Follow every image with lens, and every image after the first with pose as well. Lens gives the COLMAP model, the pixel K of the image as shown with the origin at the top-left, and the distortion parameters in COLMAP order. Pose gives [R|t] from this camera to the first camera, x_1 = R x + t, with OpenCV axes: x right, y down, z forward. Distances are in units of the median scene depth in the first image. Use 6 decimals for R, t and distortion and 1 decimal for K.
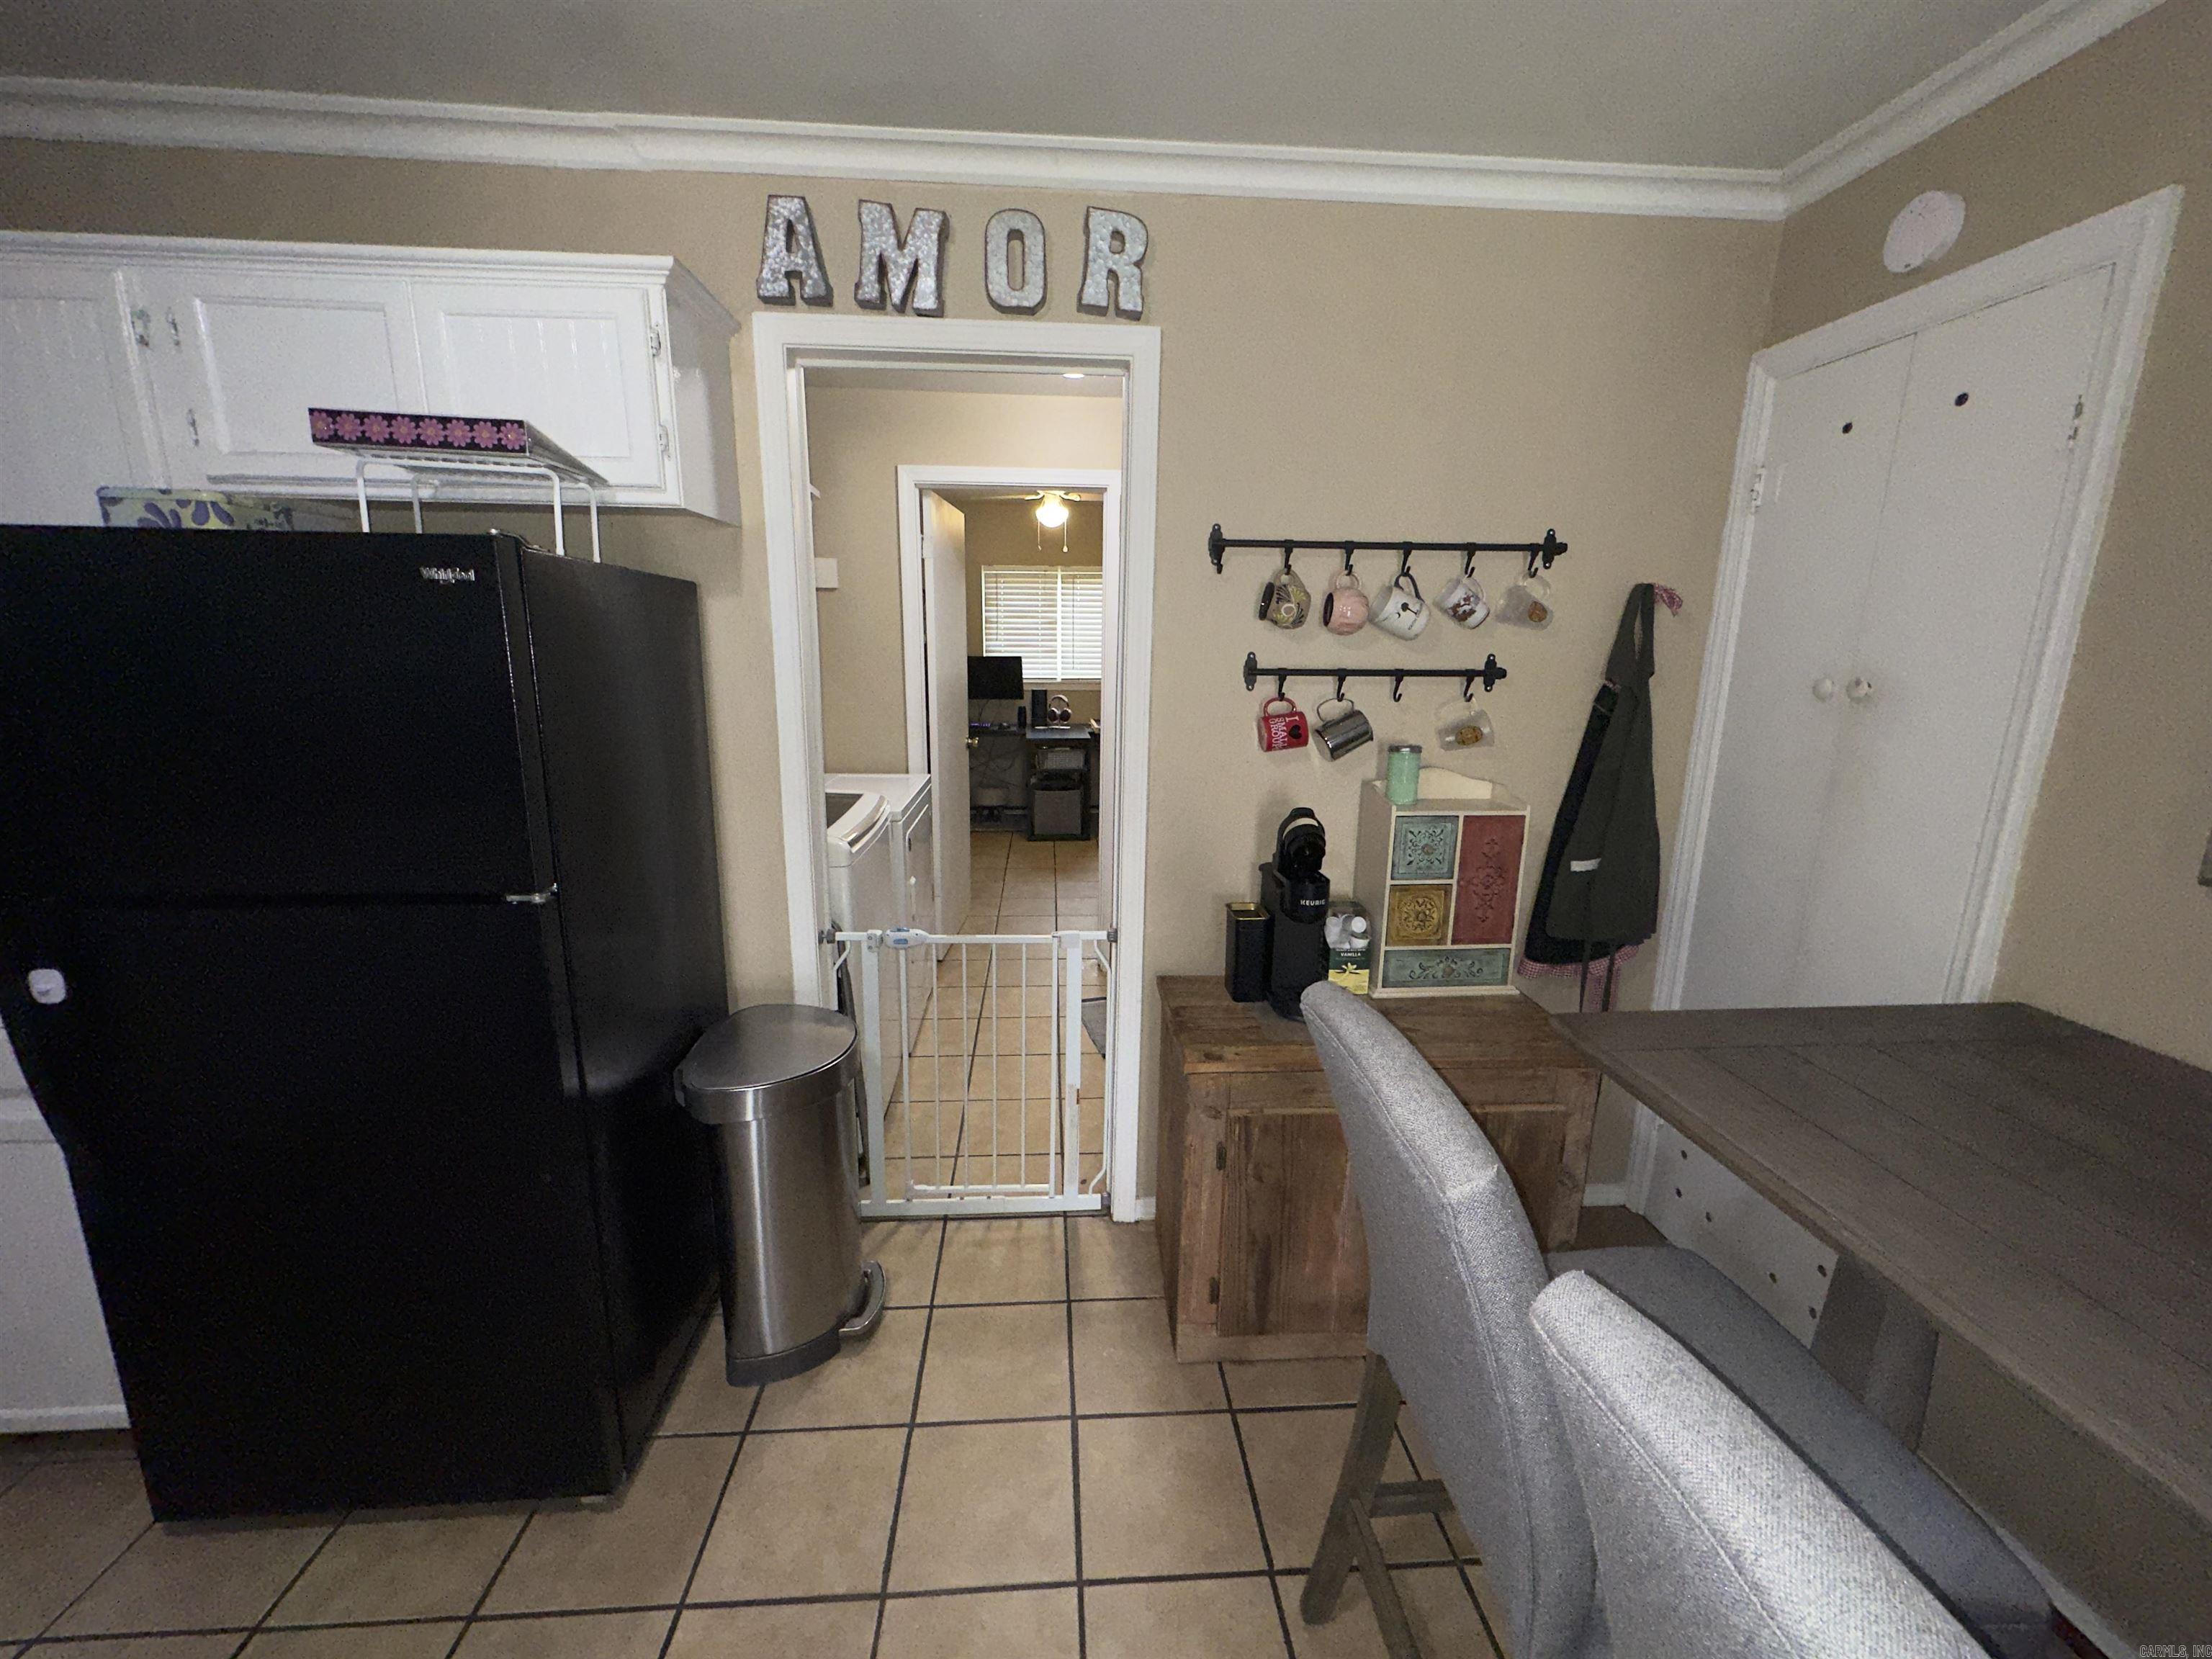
lens RADIAL K [[881.0, 0, 1106.0], [0, 881.0, 829.5], [0, 0, 1]] dist [-0.000738, 0.000134]
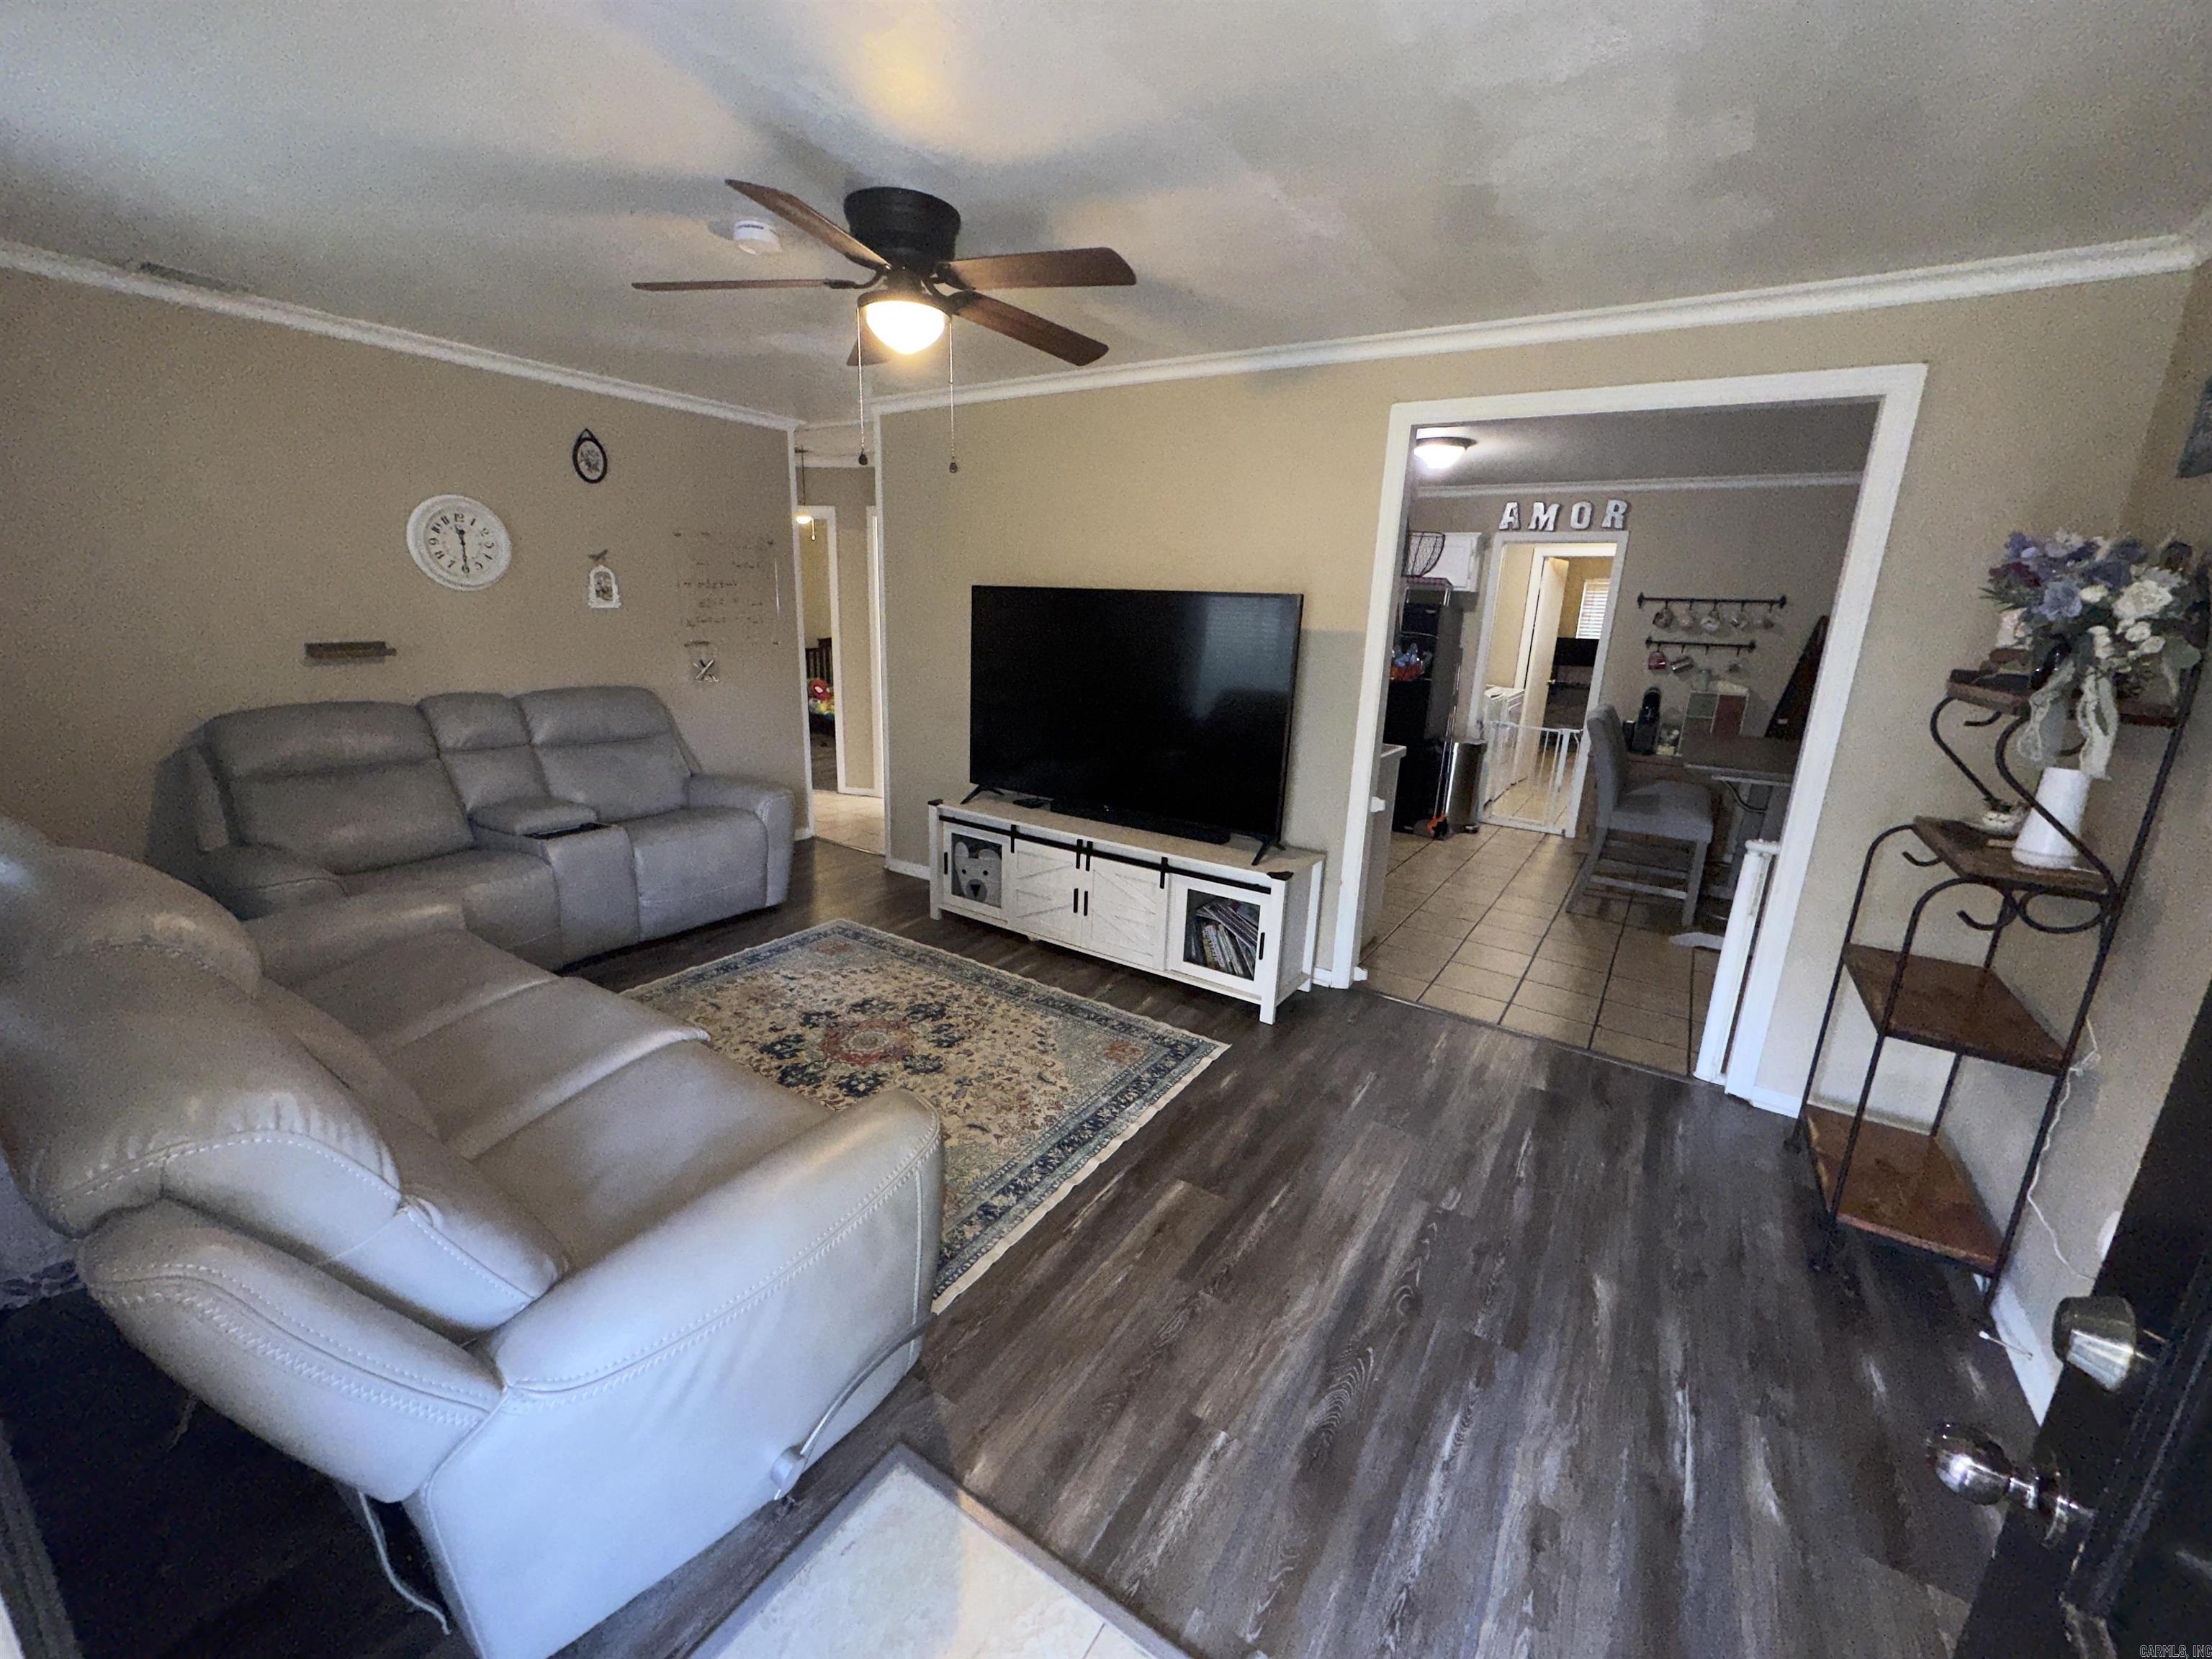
lens RADIAL K [[881.0, 0, 1106.0], [0, 881.0, 829.5], [0, 0, 1]] dist [-0.000738, 0.000134]
pose [[0.796388, 0.166634, -0.581377, 0.212270], [-0.153427, 0.985512, 0.072298, 0.199086], [0.585001, 0.031622, 0.810416, -0.960494]]
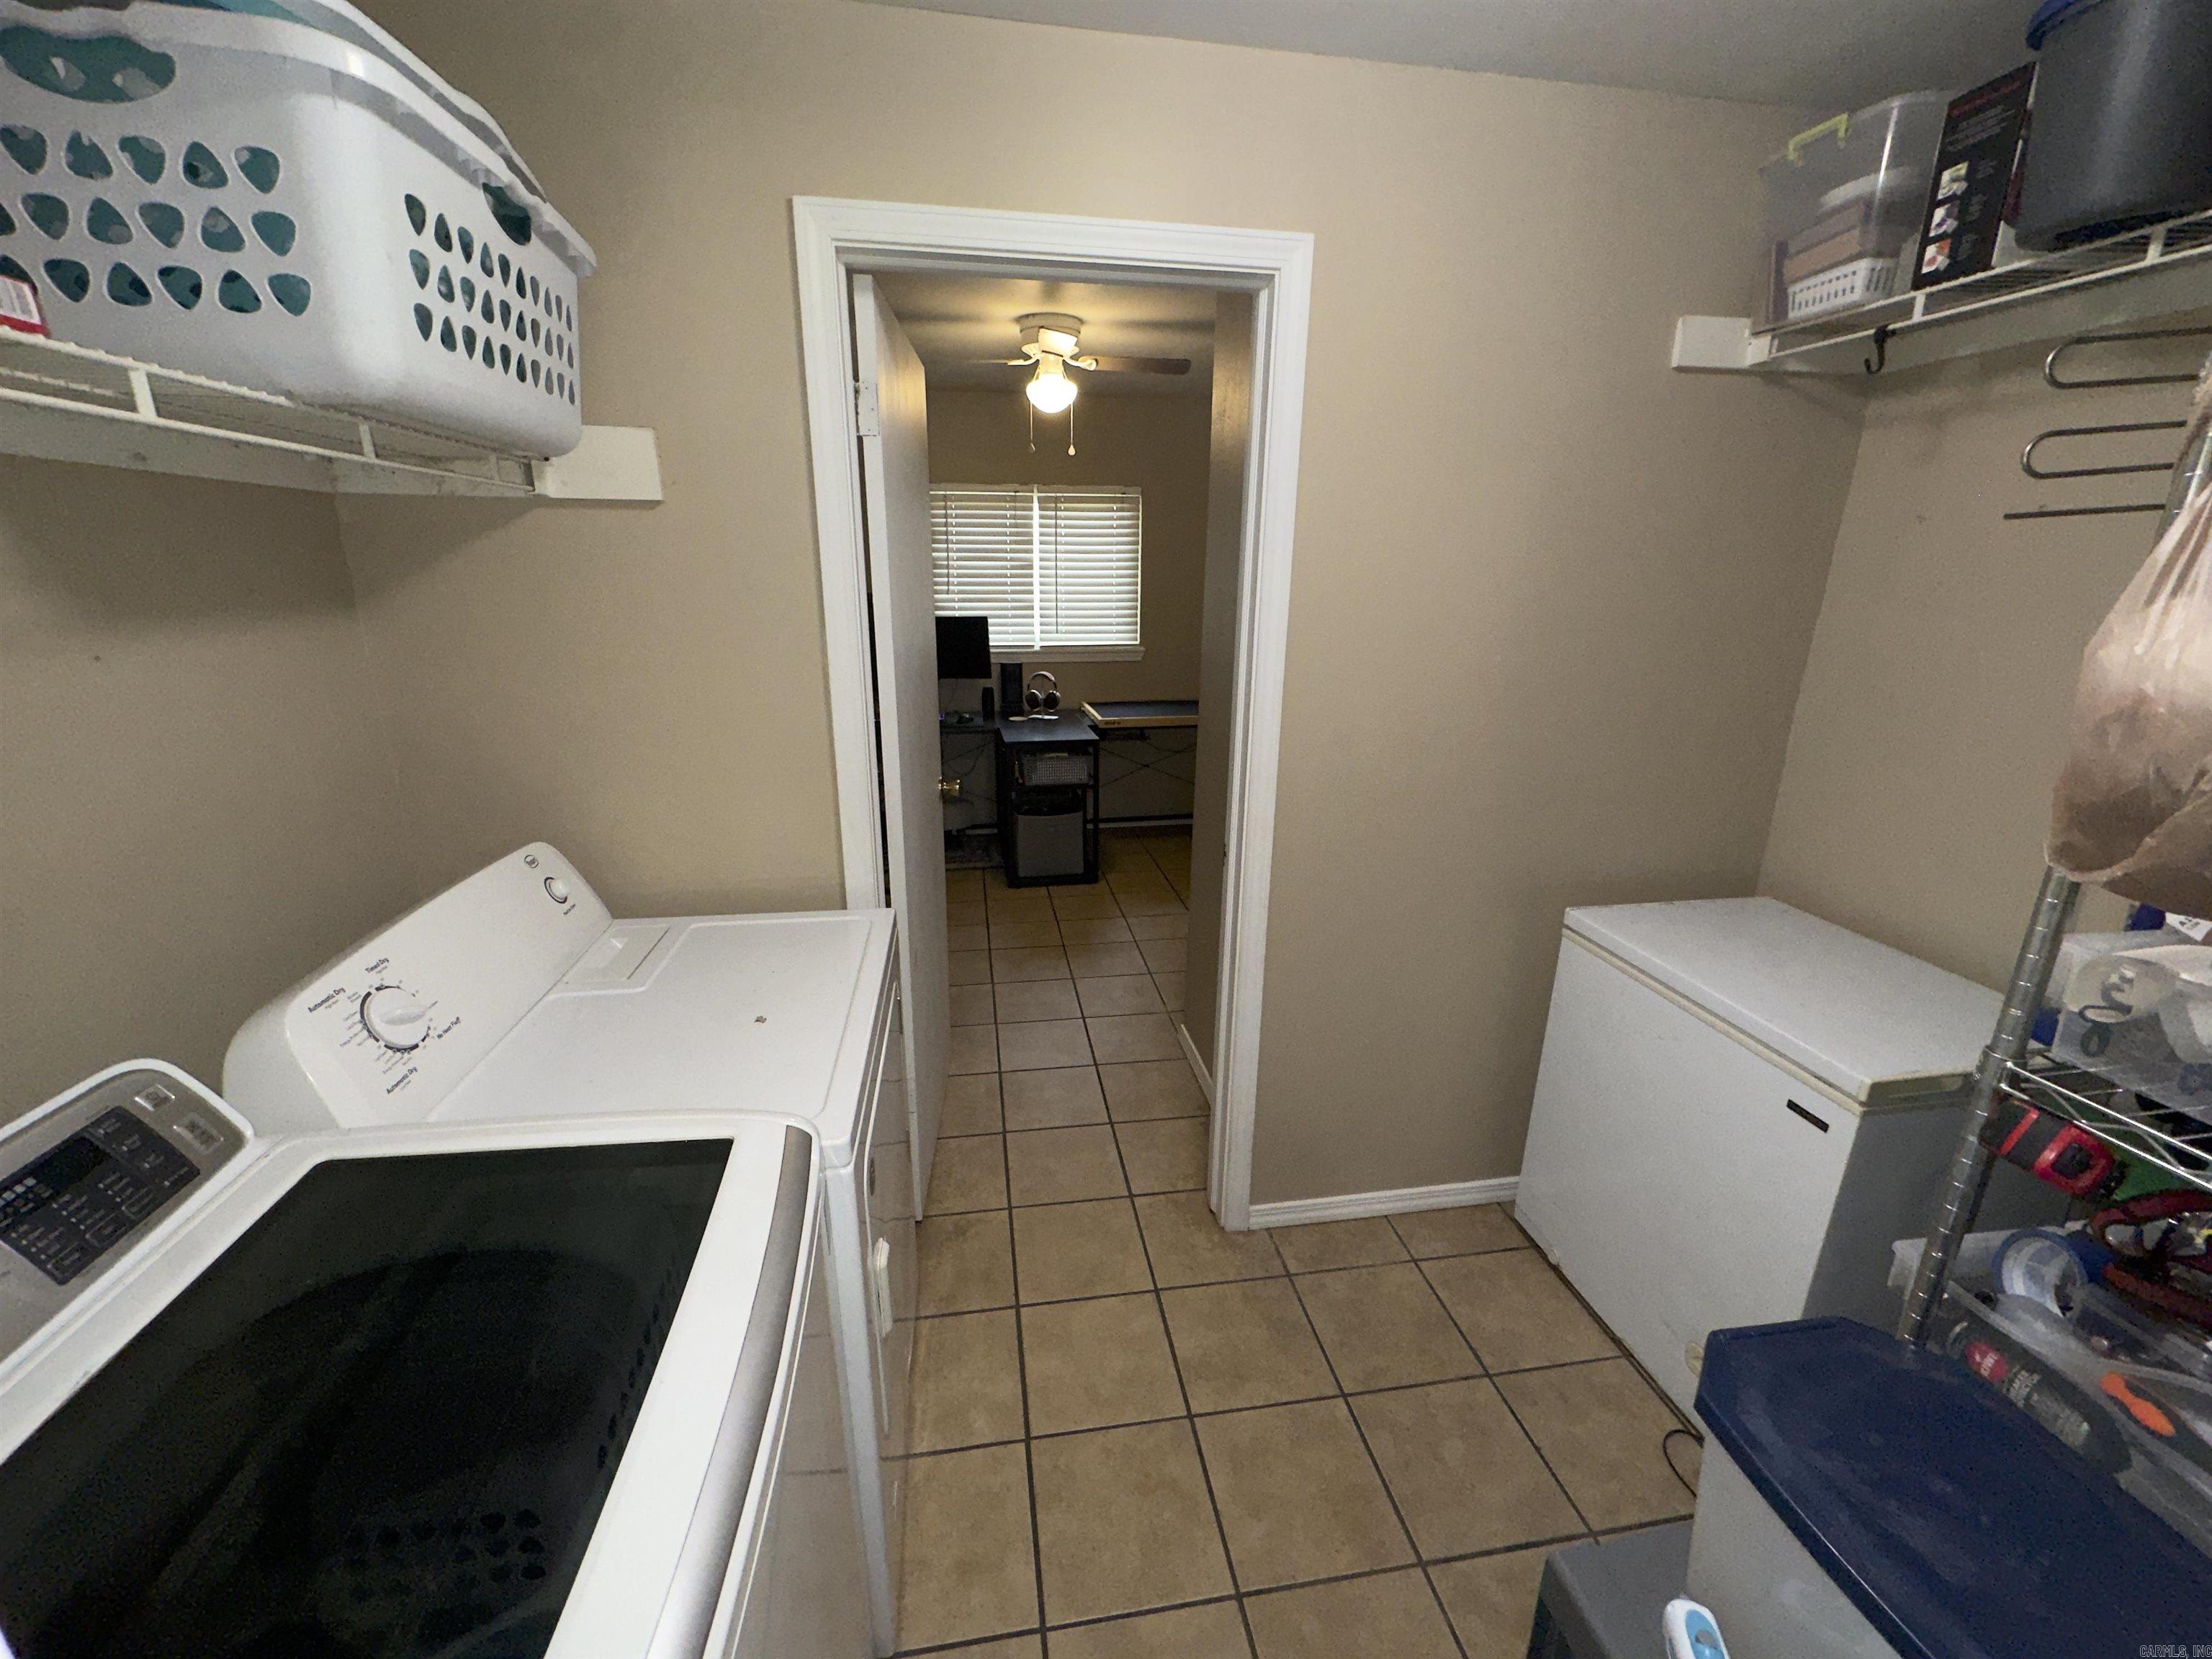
lens RADIAL K [[881.0, 0, 1106.0], [0, 881.0, 829.5], [0, 0, 1]] dist [-0.000738, 0.000134]
pose [[0.995480, -0.026807, 0.091110, -0.089200], [0.020662, 0.997490, 0.067727, -0.093593], [-0.092697, -0.065538, 0.993535, 0.366295]]
